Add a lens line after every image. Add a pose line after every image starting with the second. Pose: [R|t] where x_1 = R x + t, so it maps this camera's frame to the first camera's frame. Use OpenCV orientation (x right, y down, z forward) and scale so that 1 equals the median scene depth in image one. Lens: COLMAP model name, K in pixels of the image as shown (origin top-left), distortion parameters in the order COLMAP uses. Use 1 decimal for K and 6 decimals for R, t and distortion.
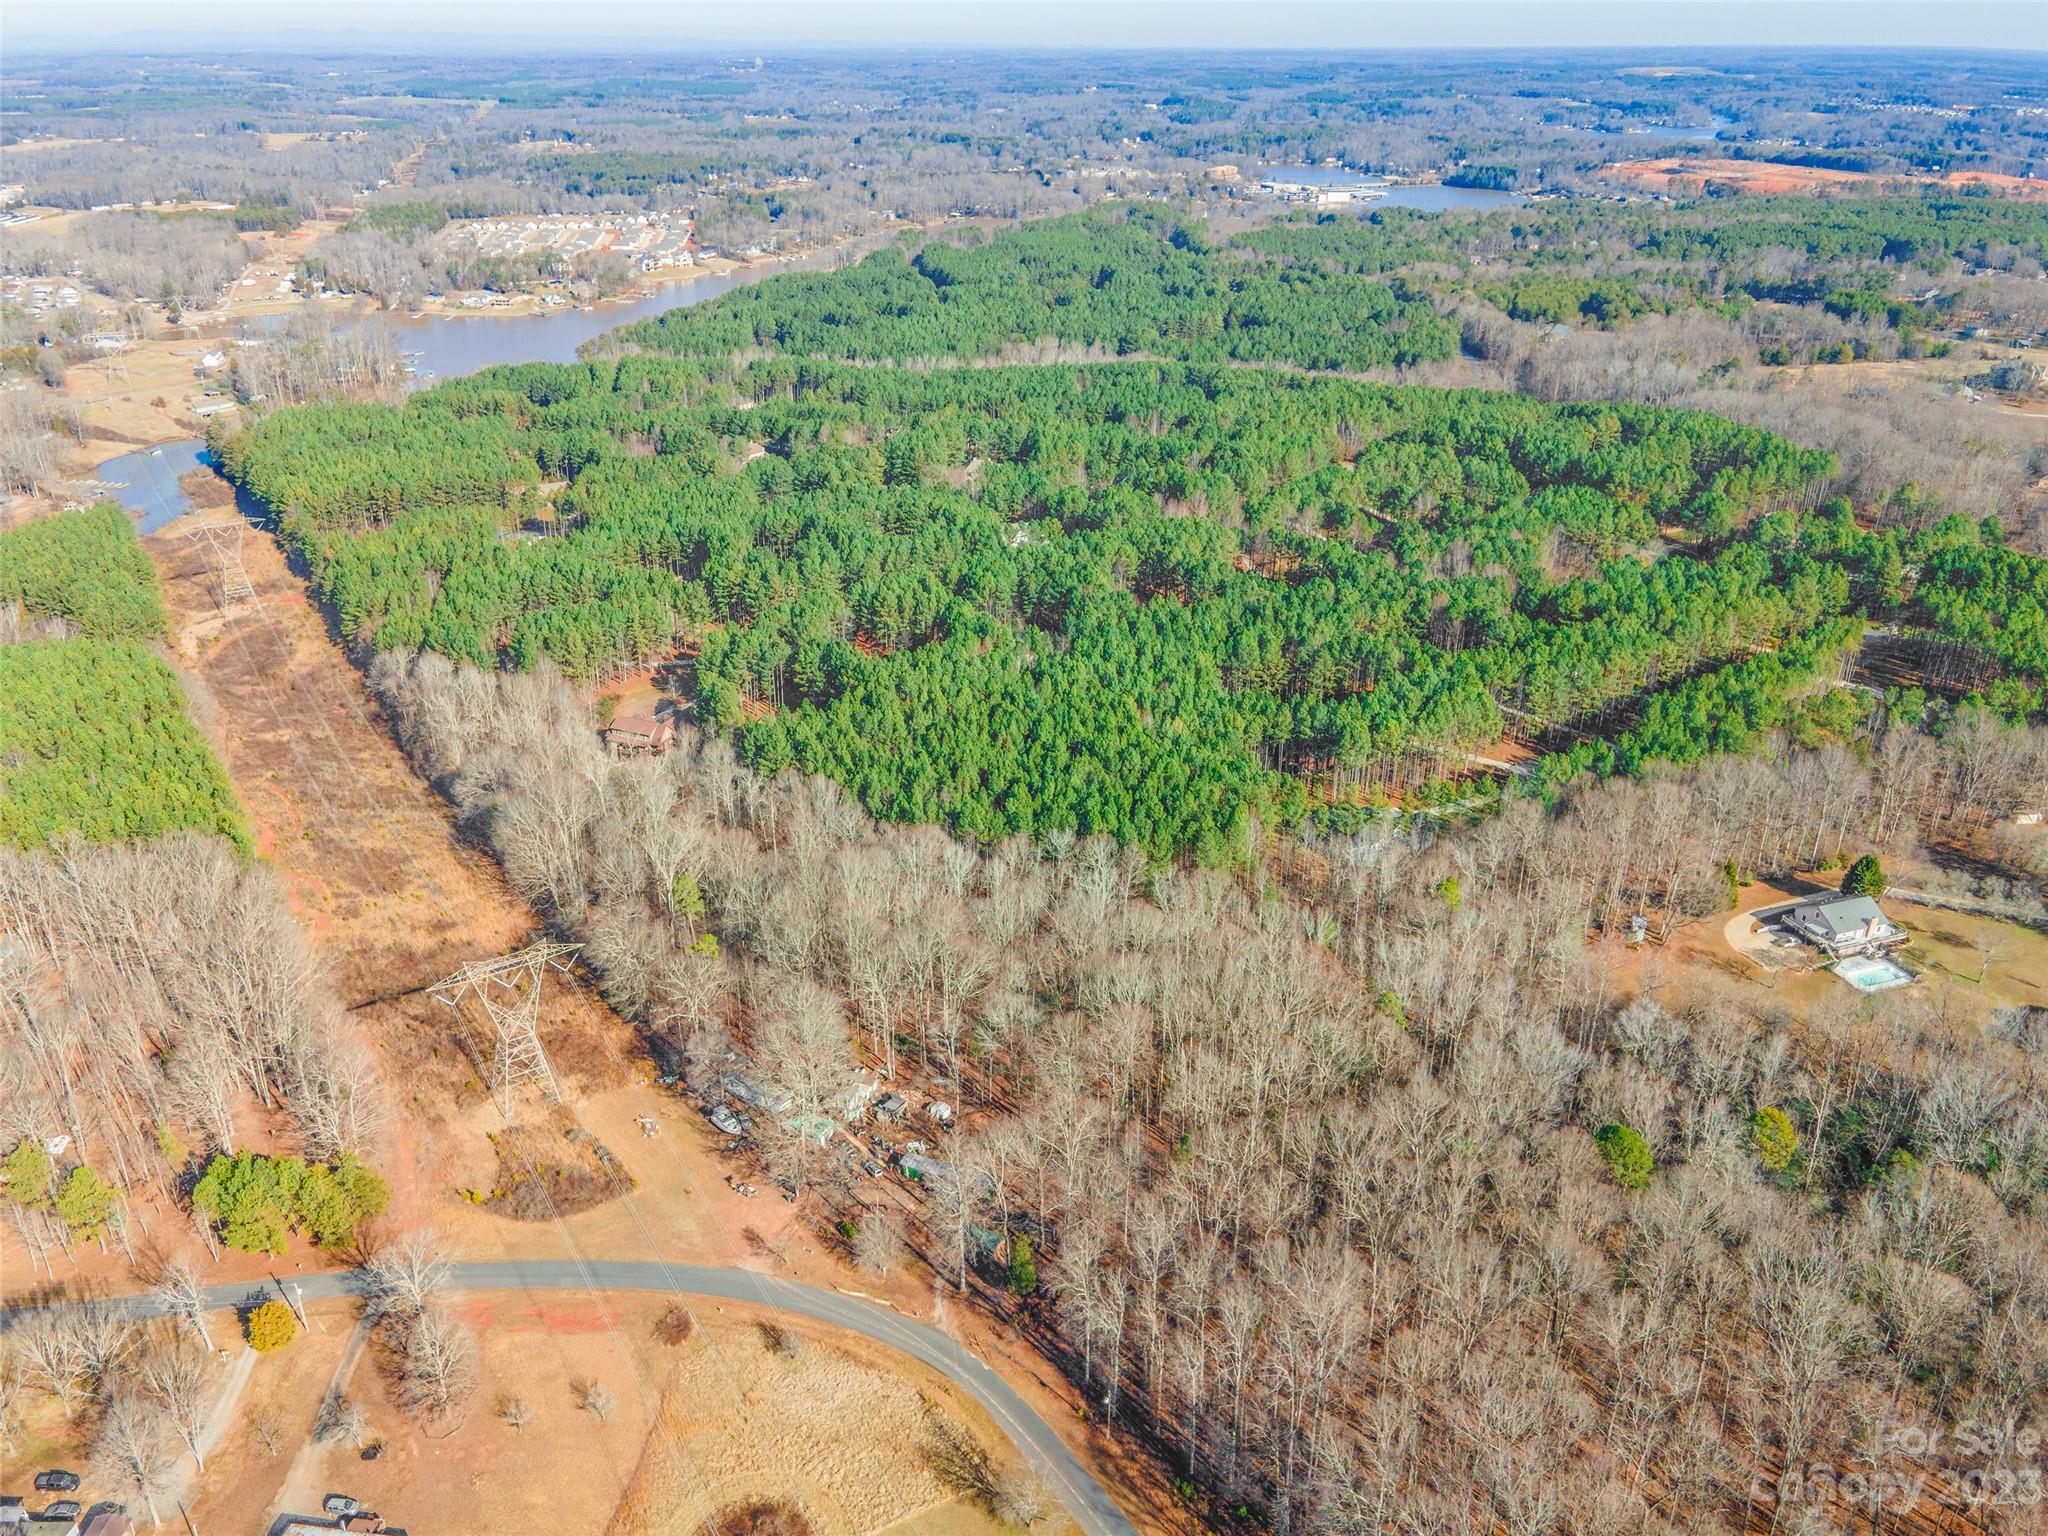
lens RADIAL K [[1432.6, 0, 1024.0], [0, 1432.6, 768.0], [0, 0, 1]] dist [0.003667, -0.002761]
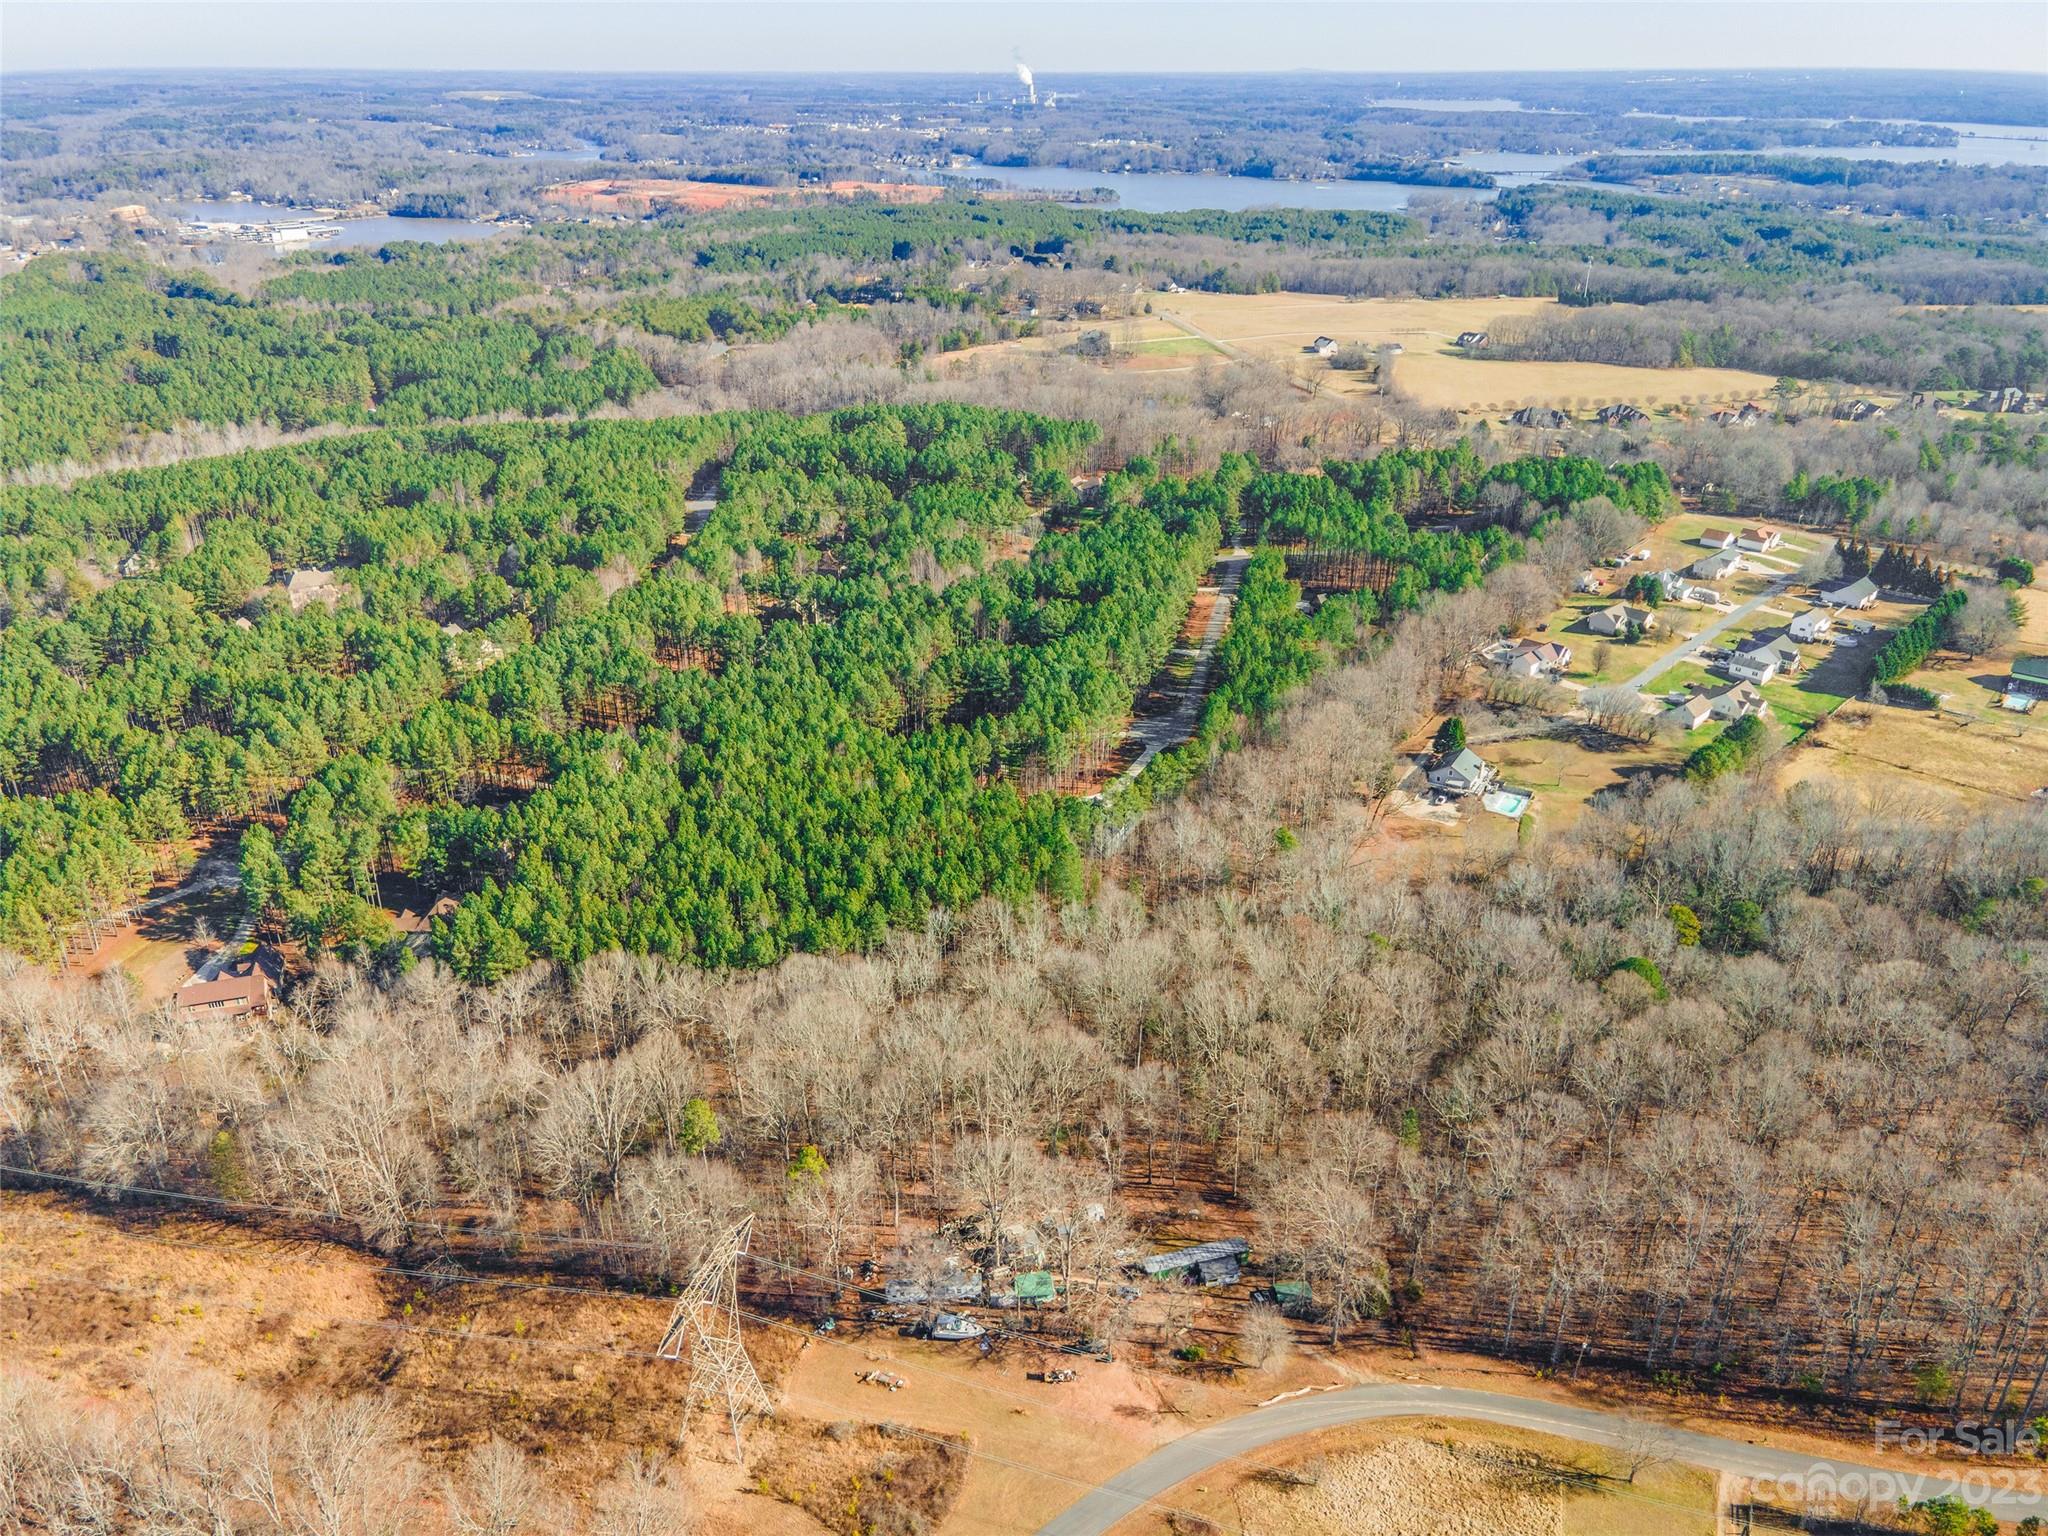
lens RADIAL K [[1414.8, 0, 1024.0], [0, 1414.8, 768.0], [0, 0, 1]] dist [0.025591, 0.000213]
pose [[0.776808, -0.275481, 0.566286, -0.412586], [0.282601, 0.956105, 0.077456, -0.097408], [-0.562767, 0.099864, 0.820561, 0.166704]]
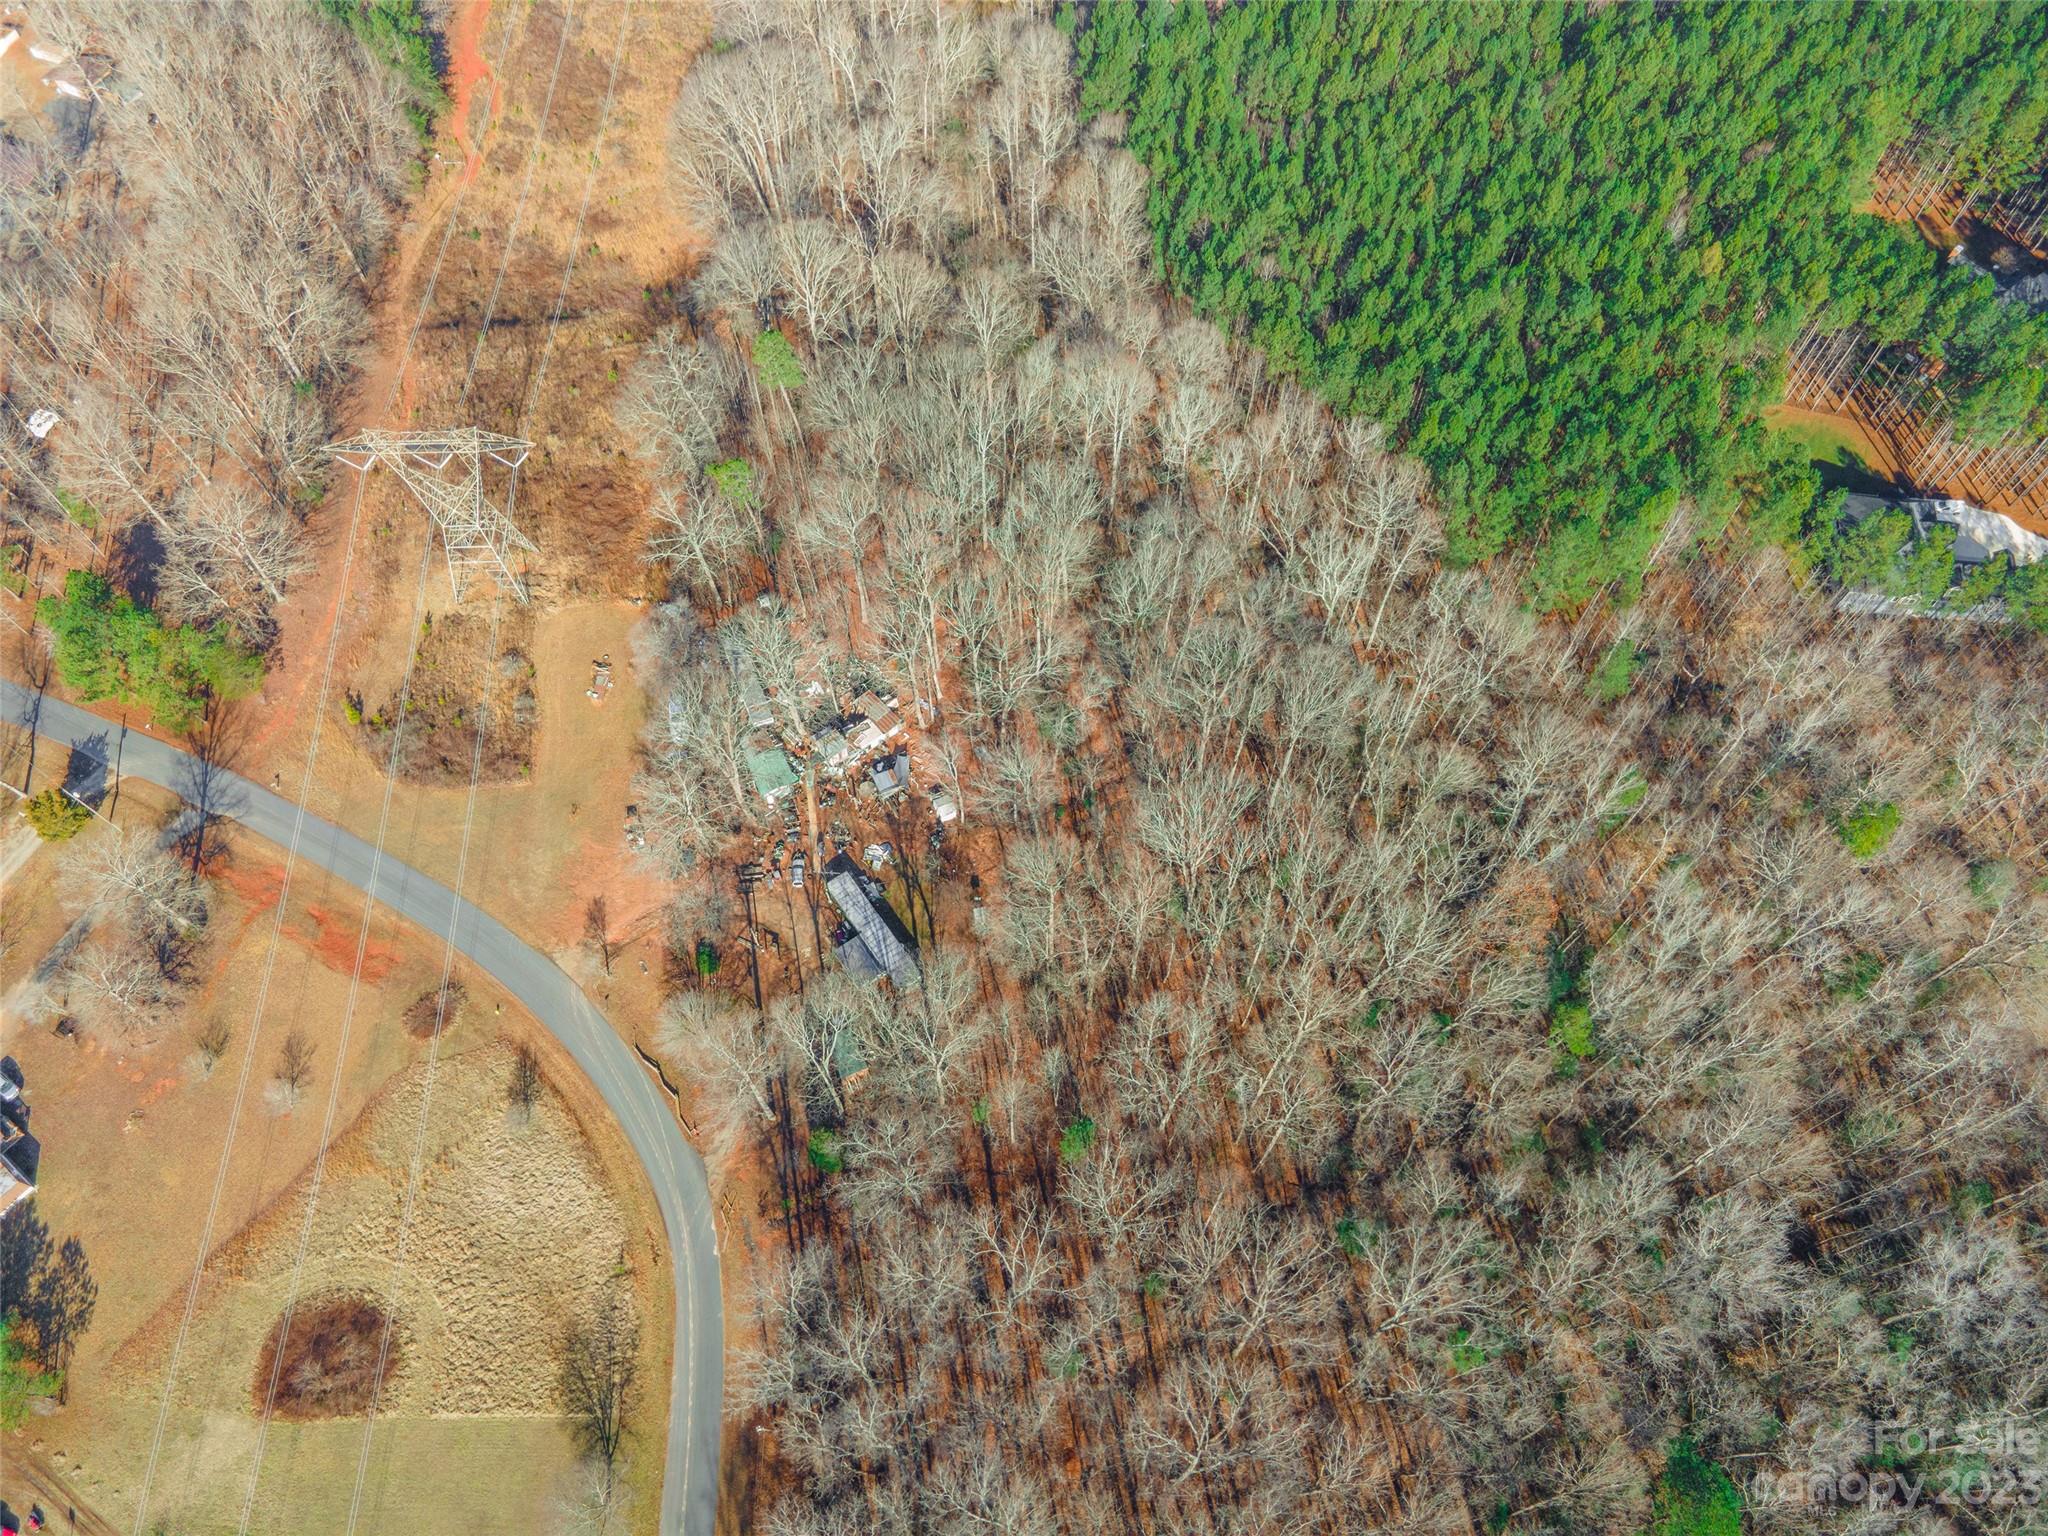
lens RADIAL K [[1432.6, 0, 1024.0], [0, 1432.6, 768.0], [0, 0, 1]] dist [0.003667, -0.002761]
pose [[0.857775, 0.451087, -0.246458, 0.112150], [-0.226421, 0.762022, 0.606677, -0.175041], [0.461471, -0.464589, 0.755779, 0.351752]]
